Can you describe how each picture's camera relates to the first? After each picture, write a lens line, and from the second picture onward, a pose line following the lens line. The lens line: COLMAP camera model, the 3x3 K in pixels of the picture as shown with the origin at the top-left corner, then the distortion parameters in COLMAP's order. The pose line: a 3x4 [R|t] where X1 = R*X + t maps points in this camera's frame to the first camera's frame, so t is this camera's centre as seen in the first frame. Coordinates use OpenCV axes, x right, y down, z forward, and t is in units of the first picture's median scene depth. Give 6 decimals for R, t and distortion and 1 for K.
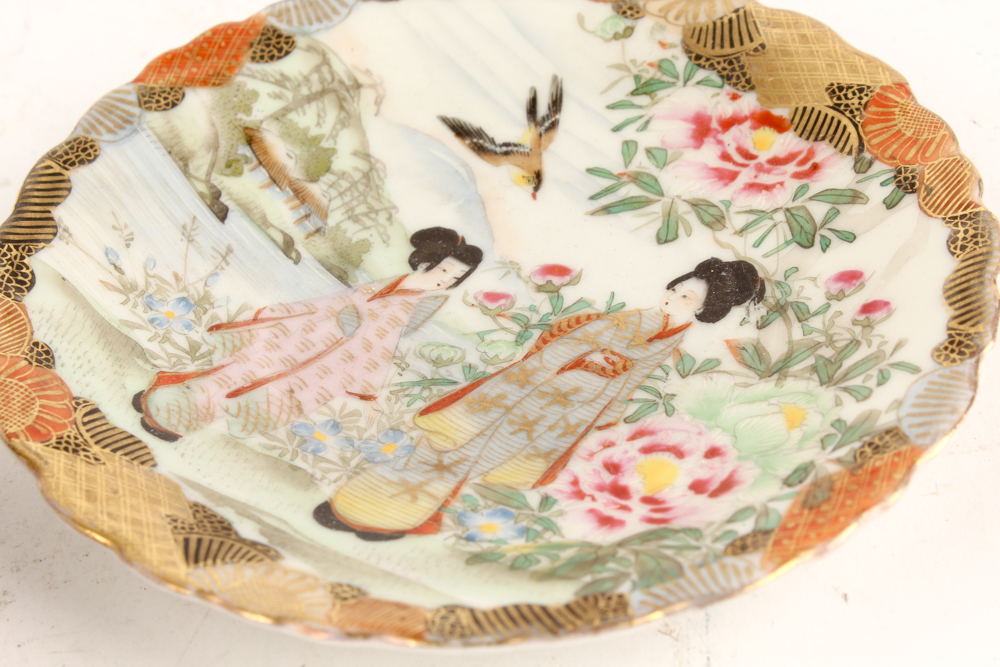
lens RADIAL K [[2209.9, 0, 499.3], [0, 2209.9, 332.9], [0, 0, 1]] dist [0.088145, 0.000000]
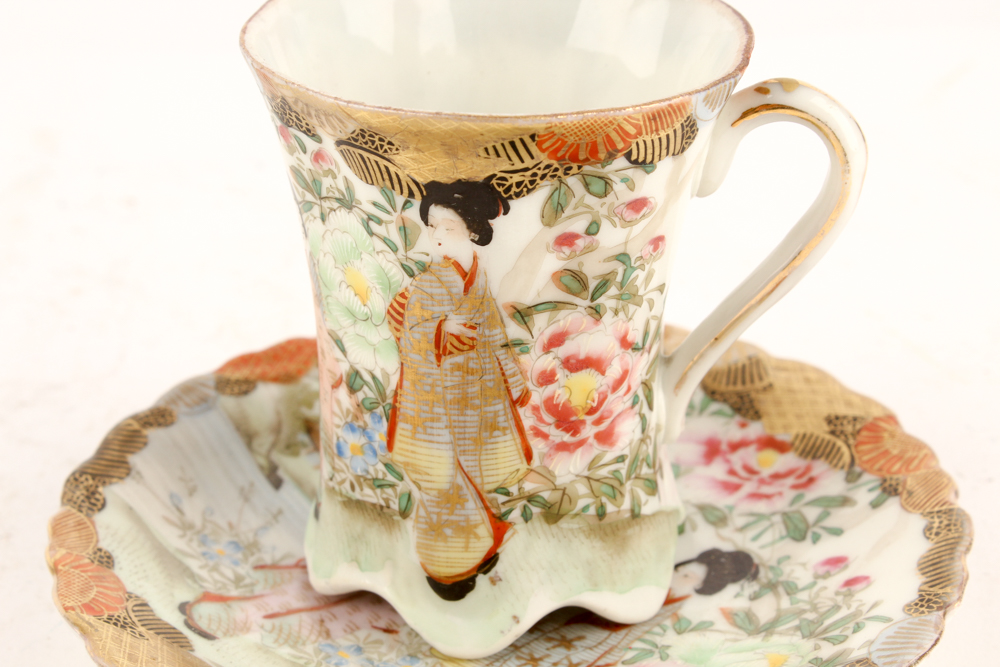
lens RADIAL K [[2209.9, 0, 500.2], [0, 2209.9, 337.1], [0, 0, 1]] dist [0.088145, 0.000000]
pose [[0.996362, 0.075206, -0.040080, 0.027293], [-0.083754, 0.951008, -0.297607, 0.209702], [0.015735, 0.299881, 0.953847, -0.088930]]
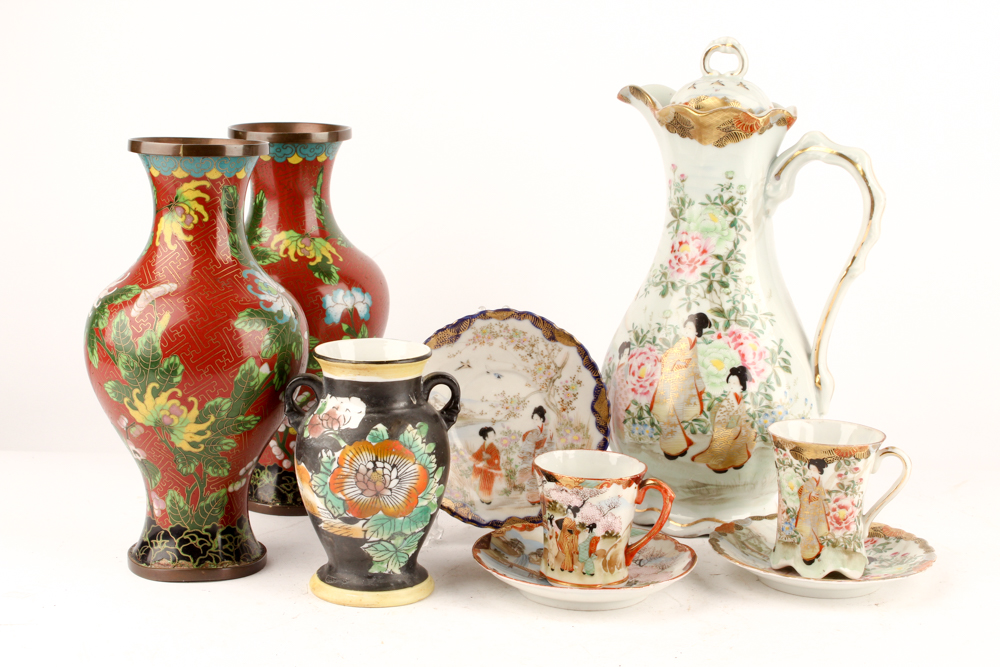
lens RADIAL K [[1736.5, 0, 527.2], [0, 1736.5, 329.4], [0, 0, 1]] dist [0.096349, 0.000000]
pose [[0.969953, 0.113364, -0.215269, 0.133917], [-0.212765, 0.824368, -0.524546, 1.732290], [0.117996, 0.554587, 0.823718, -2.490832]]
